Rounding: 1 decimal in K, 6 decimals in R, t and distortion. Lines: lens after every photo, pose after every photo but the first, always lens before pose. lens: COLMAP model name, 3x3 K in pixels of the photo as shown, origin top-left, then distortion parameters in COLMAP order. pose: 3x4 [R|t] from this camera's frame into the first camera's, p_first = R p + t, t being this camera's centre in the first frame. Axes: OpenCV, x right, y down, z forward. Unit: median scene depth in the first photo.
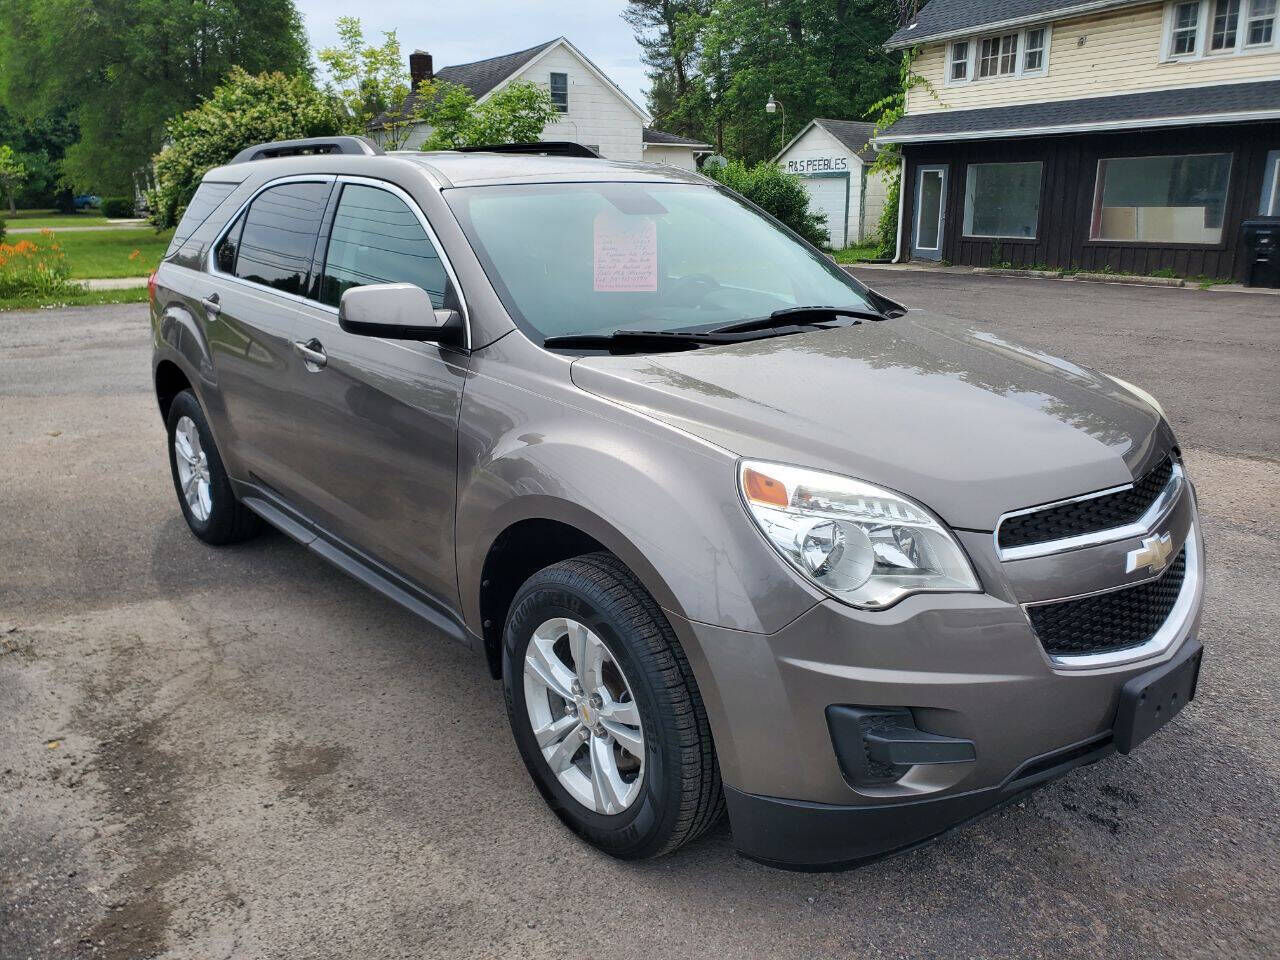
lens RADIAL K [[1076.5, 0, 640.0], [0, 1076.5, 480.0], [0, 0, 1]] dist [0.041419, 0.000485]
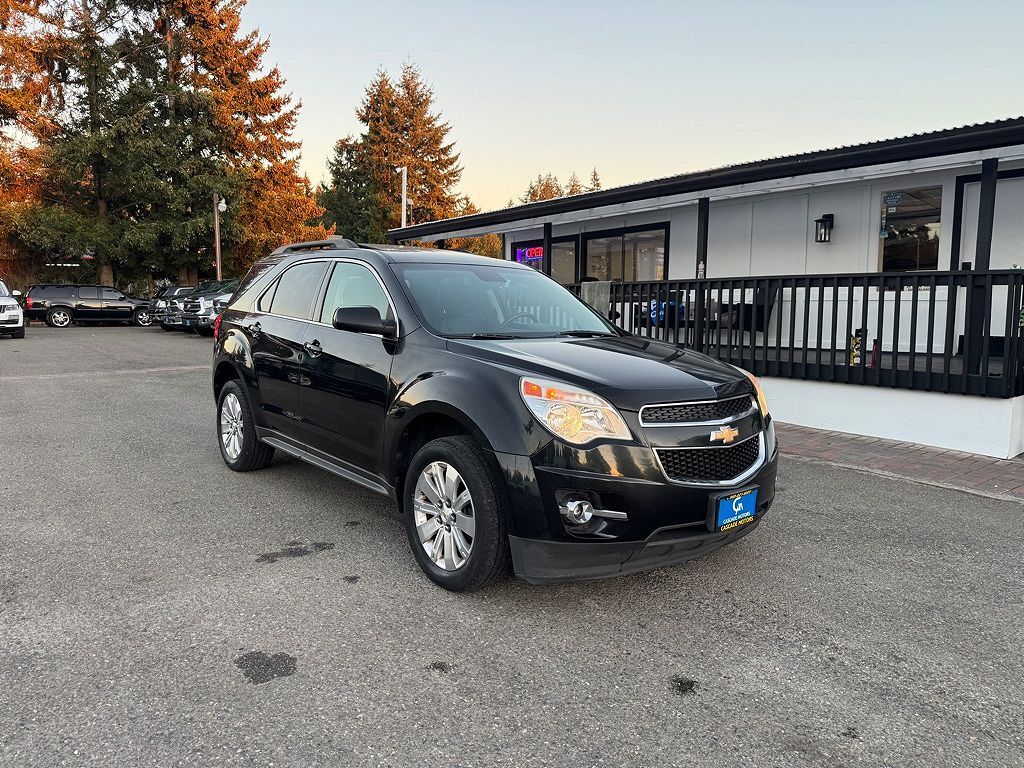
lens RADIAL K [[861.2, 0, 512.0], [0, 861.2, 384.0], [0, 0, 1]] dist [0.041419, 0.000485]
pose [[0.998986, 0.034803, -0.028544, 0.092521], [-0.039335, 0.983295, -0.177718, 0.224180], [0.021882, 0.178661, 0.983667, -0.500307]]
